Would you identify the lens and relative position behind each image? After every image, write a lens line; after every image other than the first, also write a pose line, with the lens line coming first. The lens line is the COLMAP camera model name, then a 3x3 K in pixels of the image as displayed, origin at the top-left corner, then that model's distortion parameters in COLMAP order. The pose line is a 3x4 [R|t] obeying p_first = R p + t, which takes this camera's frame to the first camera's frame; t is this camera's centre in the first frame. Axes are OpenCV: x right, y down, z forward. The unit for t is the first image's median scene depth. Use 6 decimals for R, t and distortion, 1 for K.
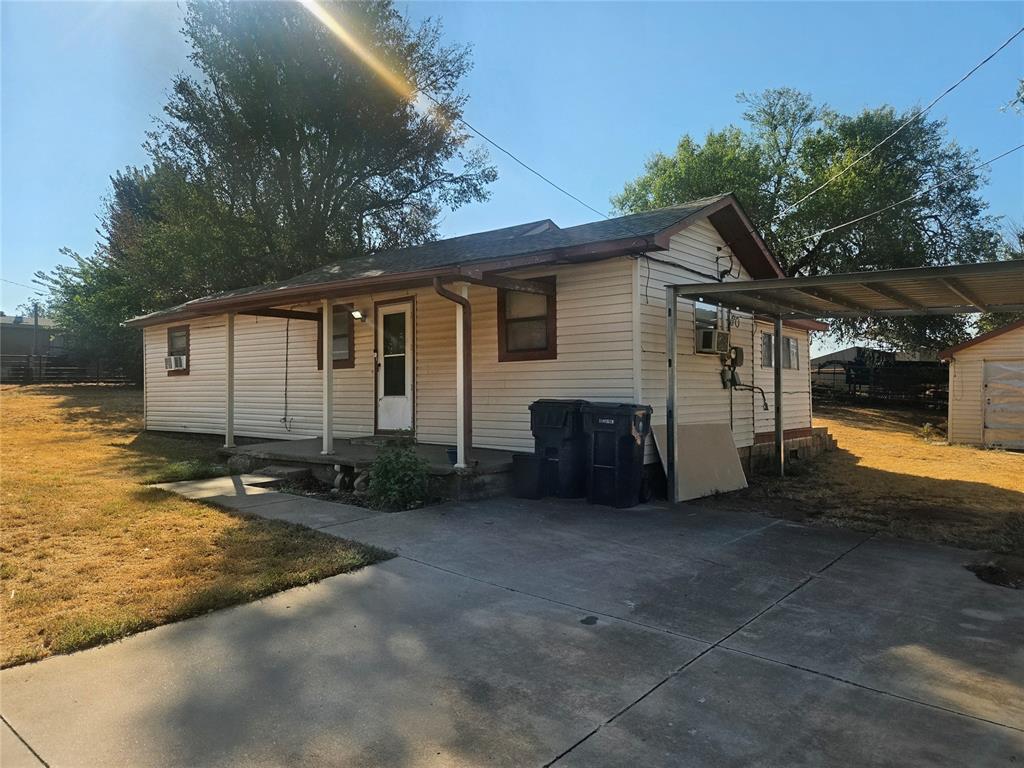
lens RADIAL K [[677.7, 0, 513.0], [0, 677.7, 386.3], [0, 0, 1]] dist [0.022826, -0.010844]
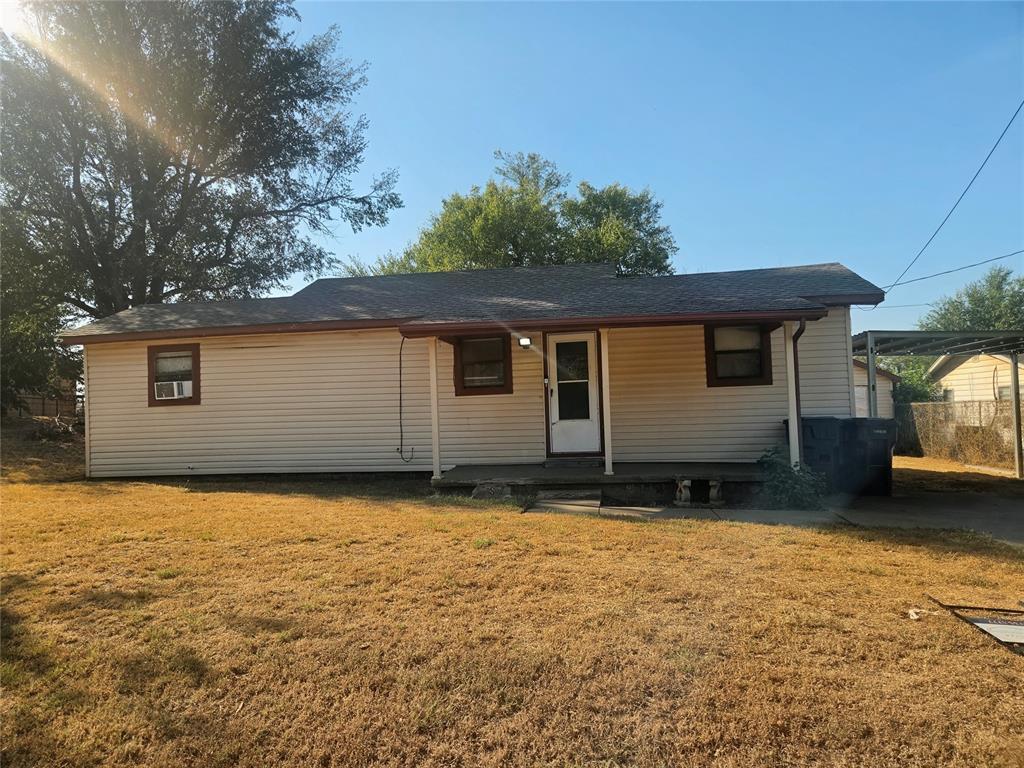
lens RADIAL K [[677.7, 0, 513.1], [0, 677.7, 383.6], [0, 0, 1]] dist [0.022826, -0.010844]
pose [[0.858919, 0.002270, 0.512107, -0.783269], [0.020357, 0.999048, -0.038571, -0.003154], [-0.511707, 0.043554, 0.858055, 0.134922]]
